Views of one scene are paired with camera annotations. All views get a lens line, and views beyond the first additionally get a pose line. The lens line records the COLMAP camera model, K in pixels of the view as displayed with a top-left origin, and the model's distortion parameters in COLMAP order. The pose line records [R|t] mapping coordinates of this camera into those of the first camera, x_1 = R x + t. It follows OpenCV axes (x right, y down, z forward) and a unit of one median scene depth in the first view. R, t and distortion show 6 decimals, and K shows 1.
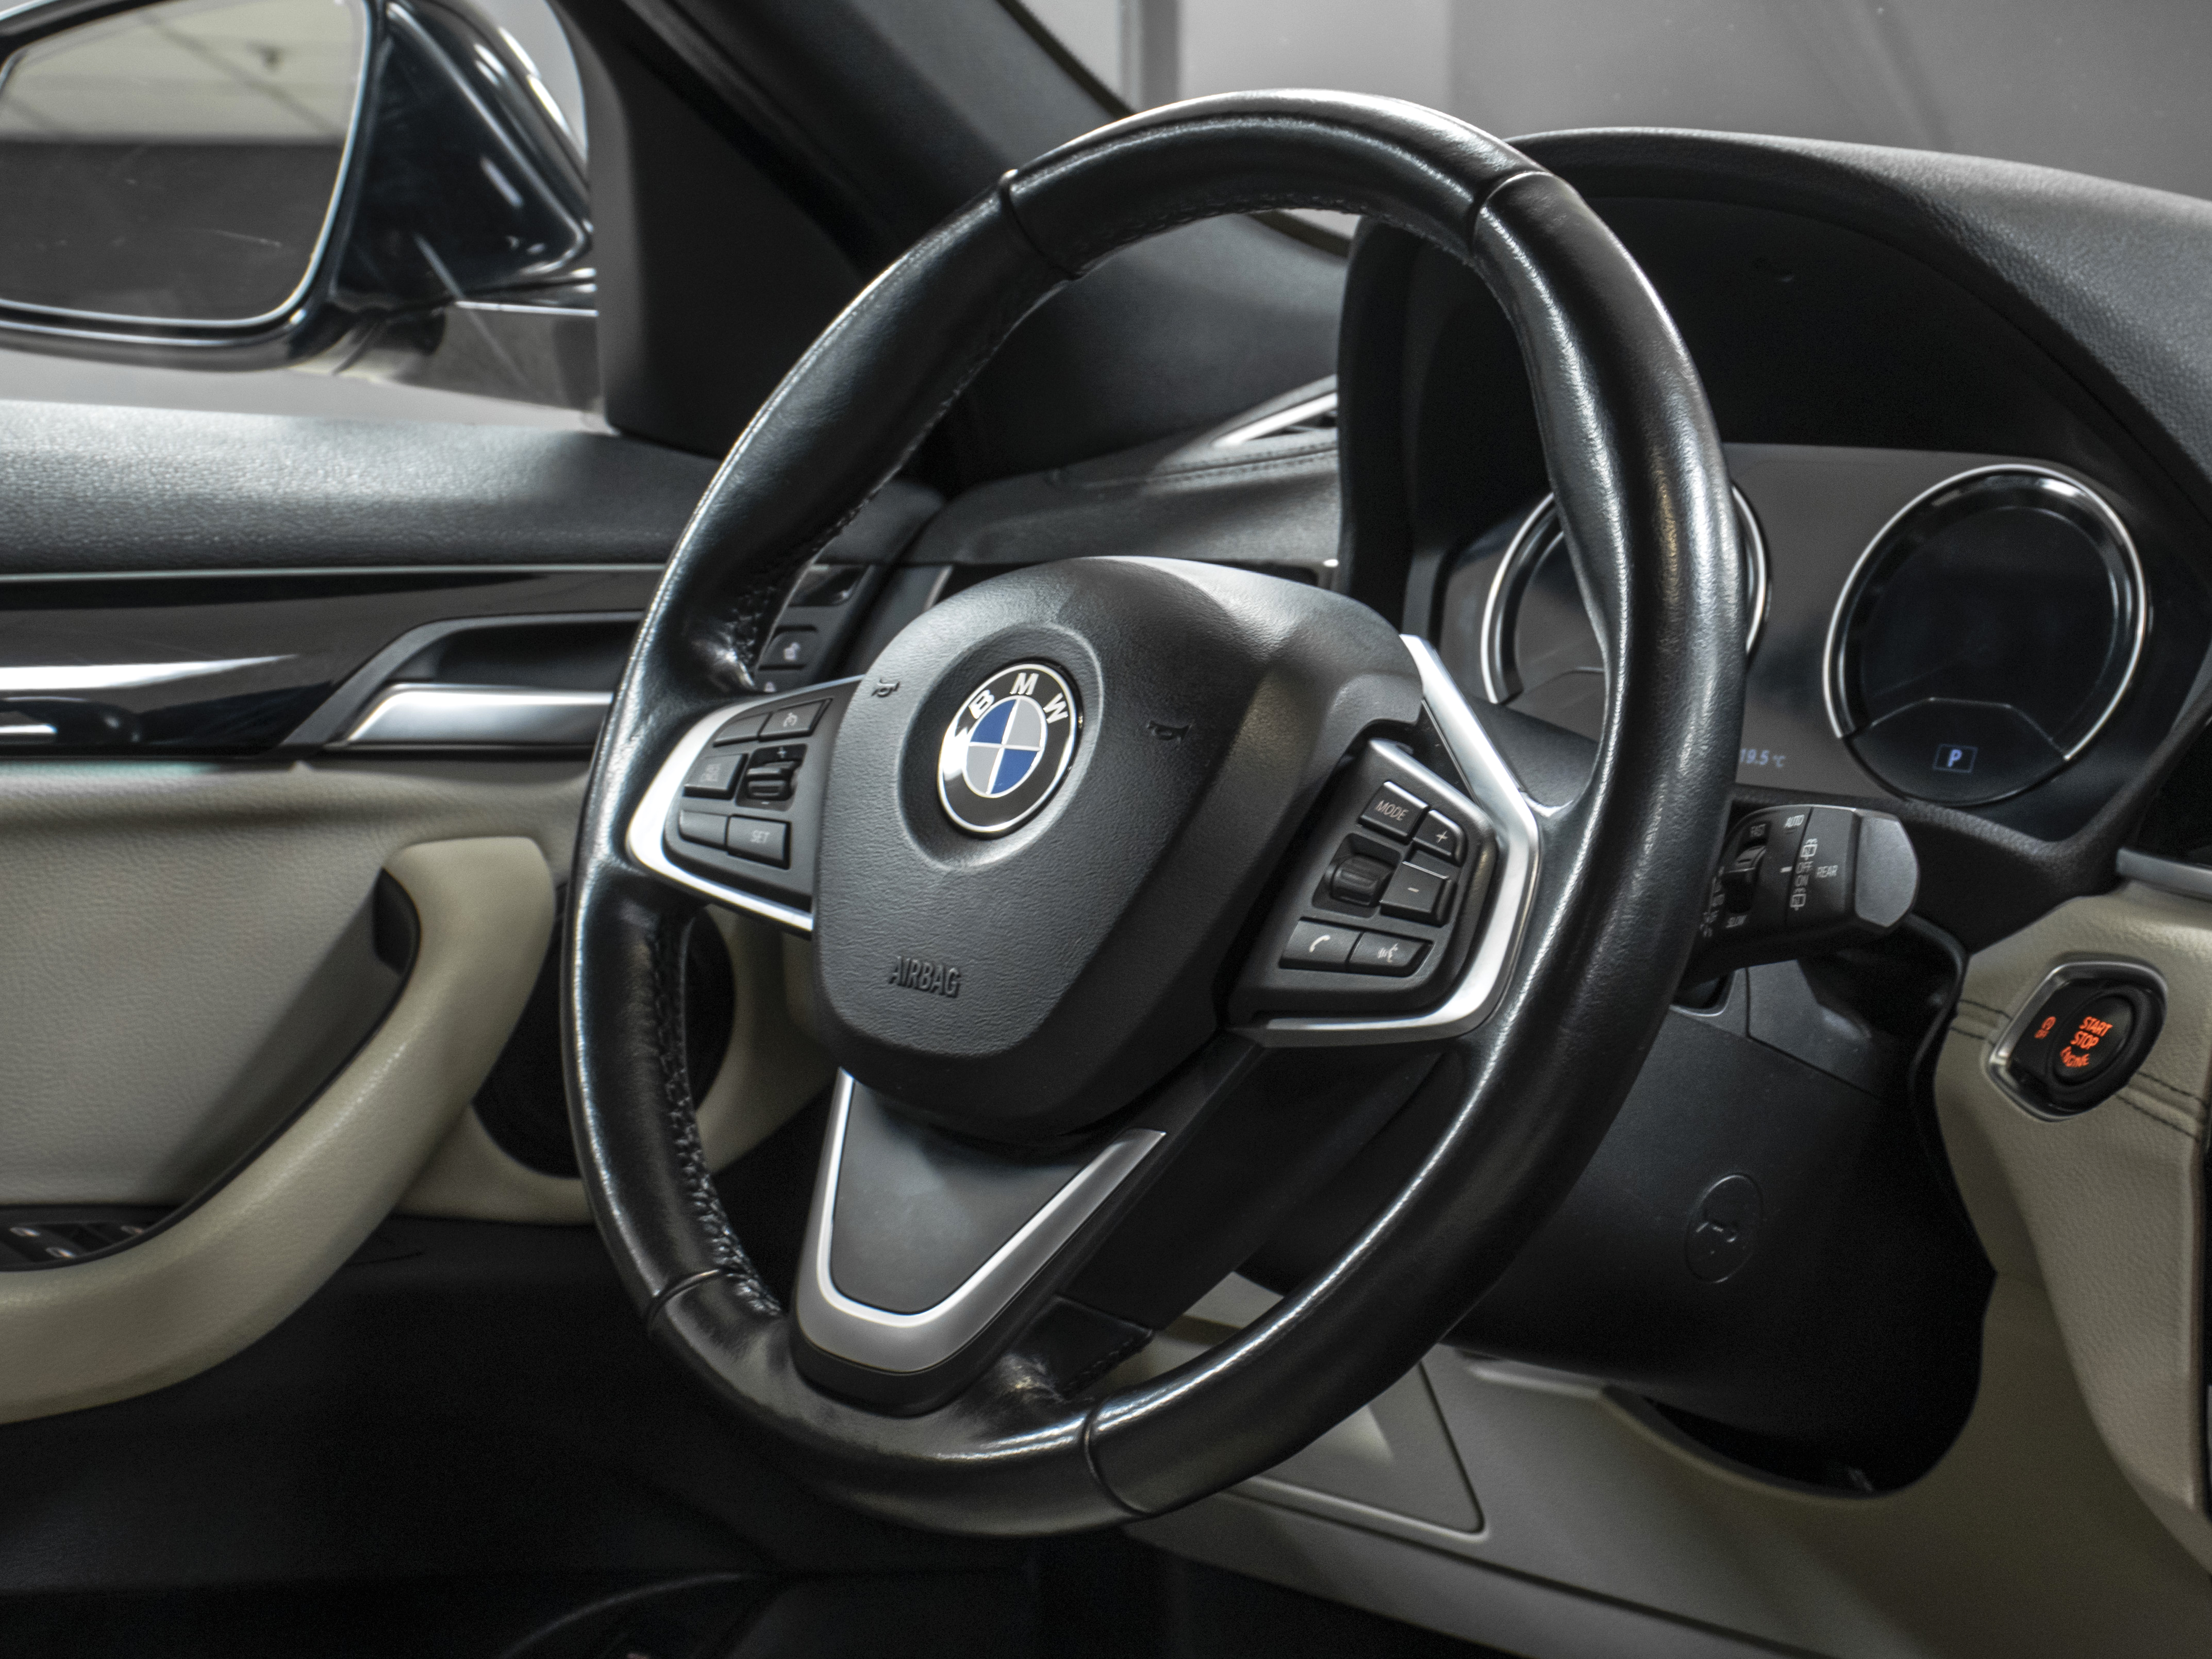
lens RADIAL K [[4090.5, 0, 1106.0], [0, 4090.5, 829.5], [0, 0, 1]] dist [-0.001628, 0.025861]
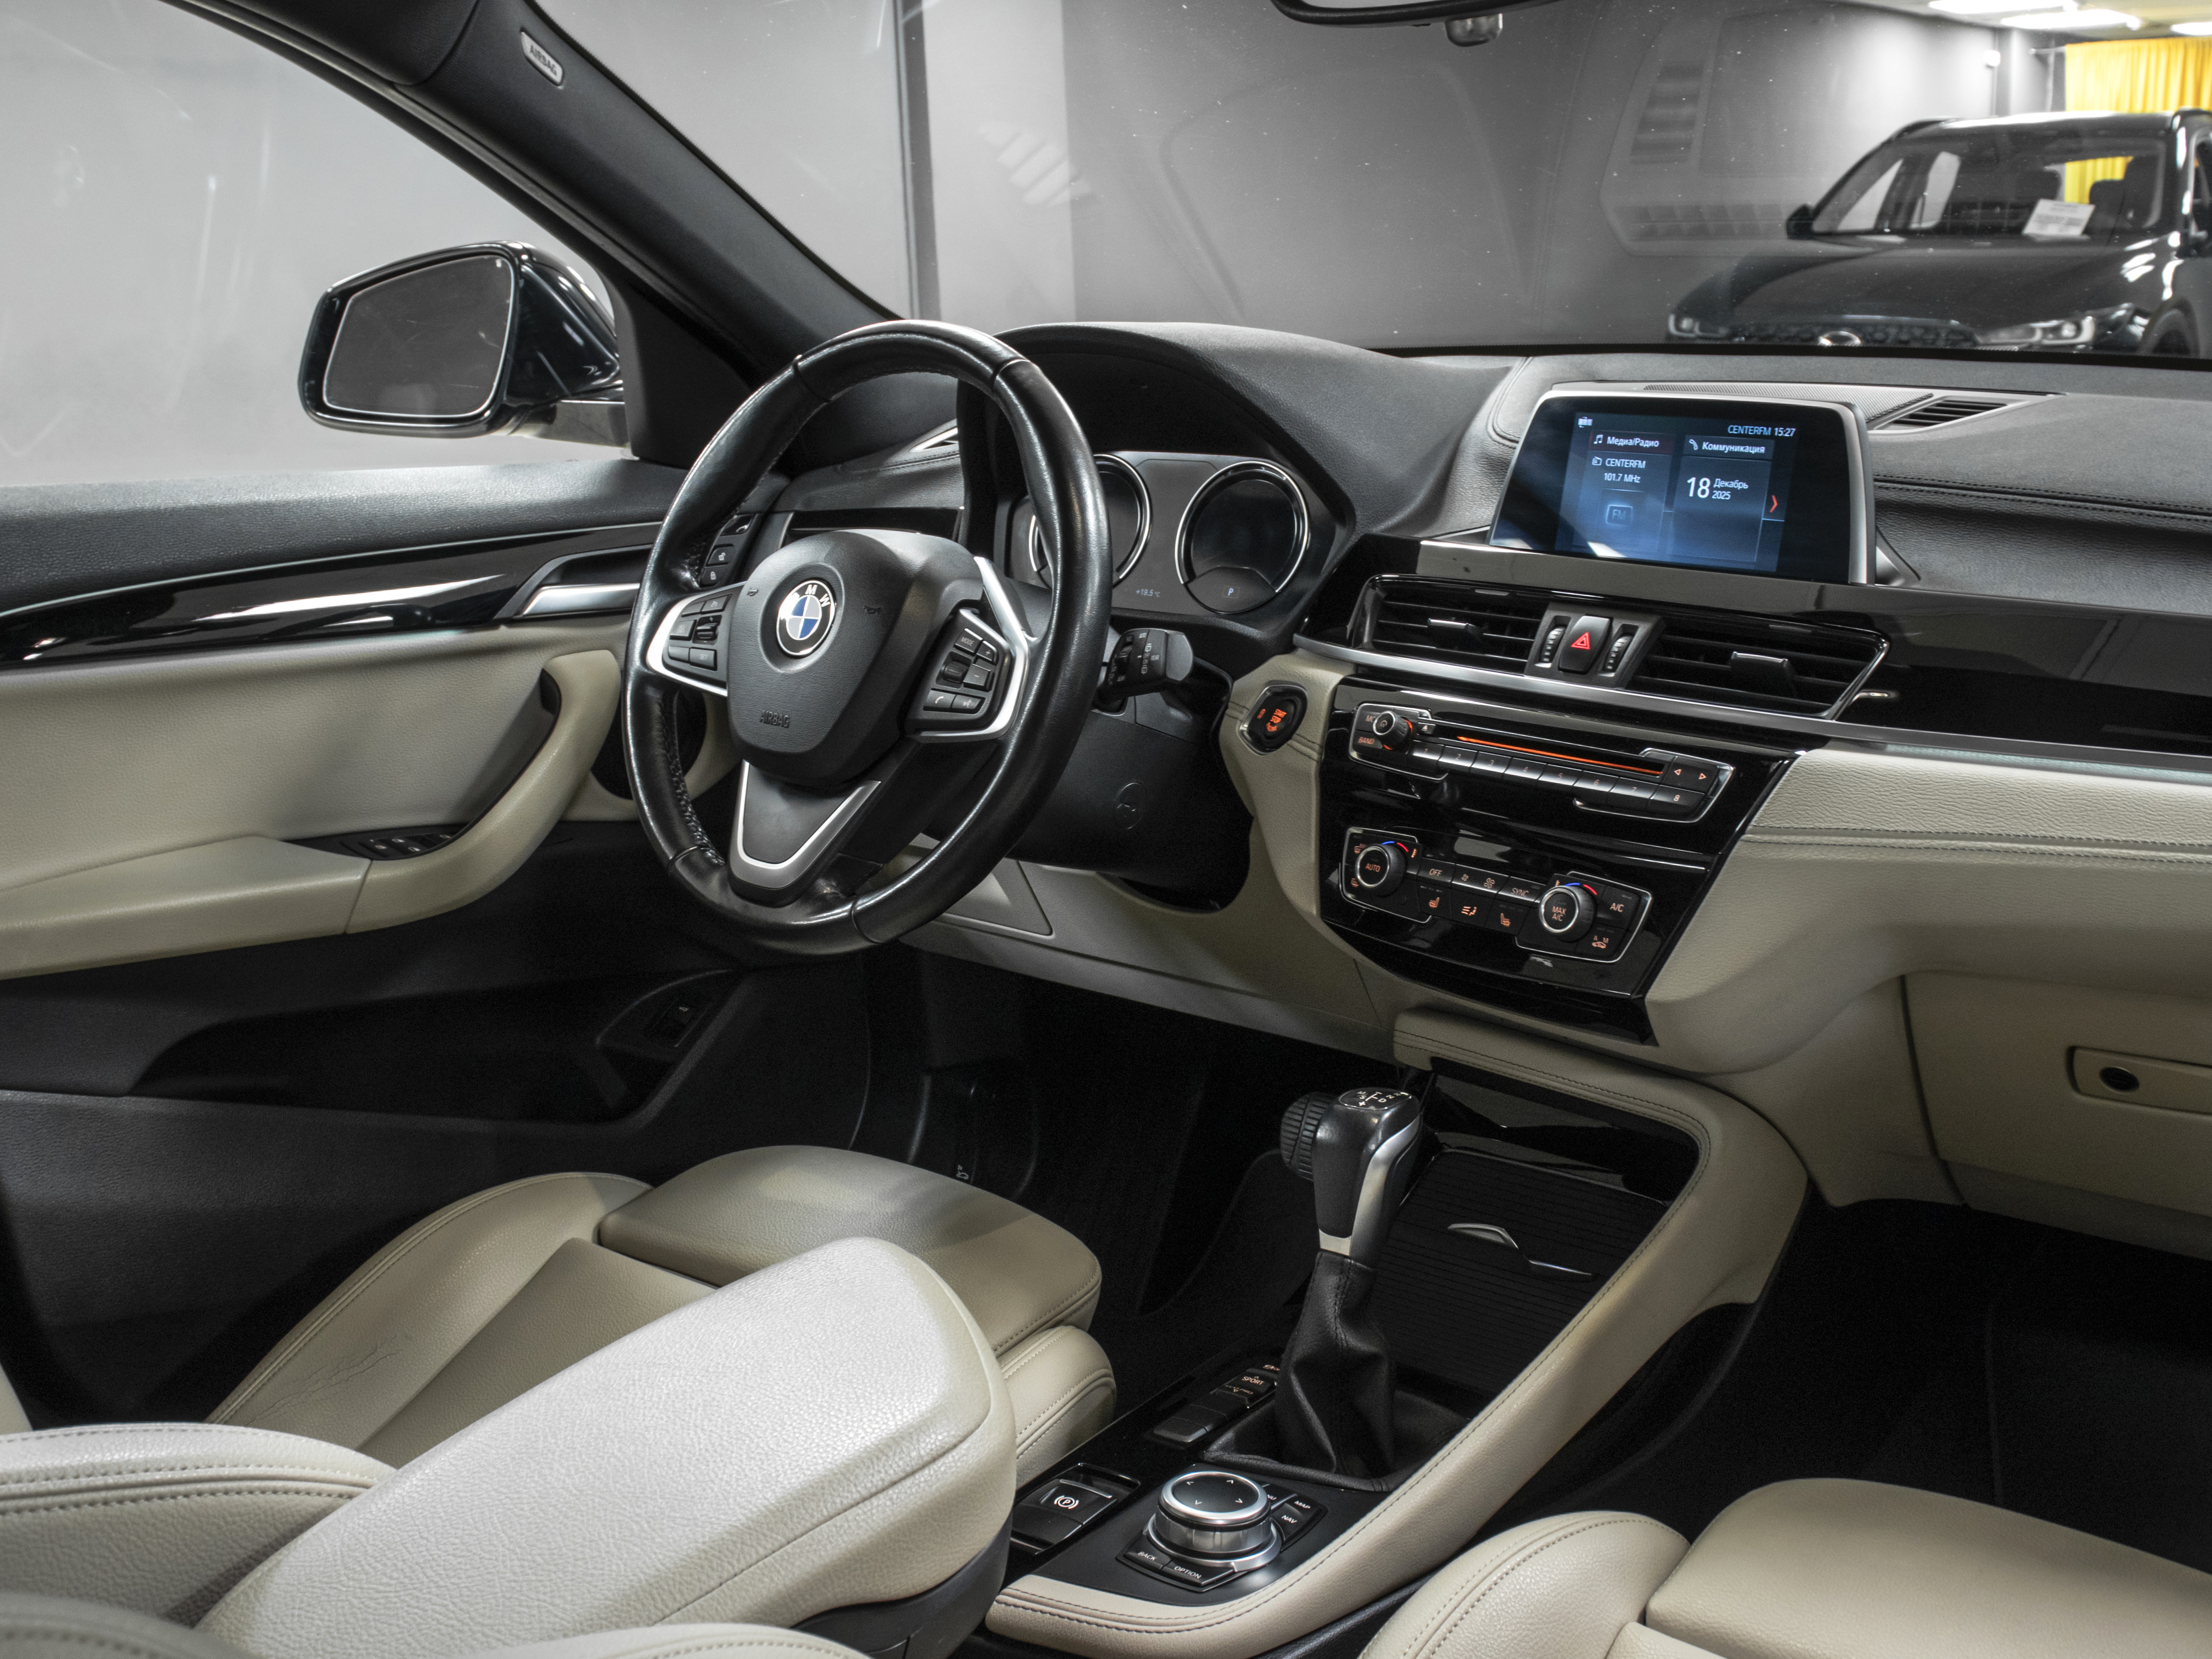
lens RADIAL K [[2168.9, 0, 1106.0], [0, 2168.9, 829.5], [0, 0, 1]] dist [-0.190565, 0.177774]
pose [[0.996358, -0.052960, 0.066831, 0.054062], [0.043711, 0.990156, 0.132970, -0.053050], [-0.073215, -0.129565, 0.988864, -0.217900]]
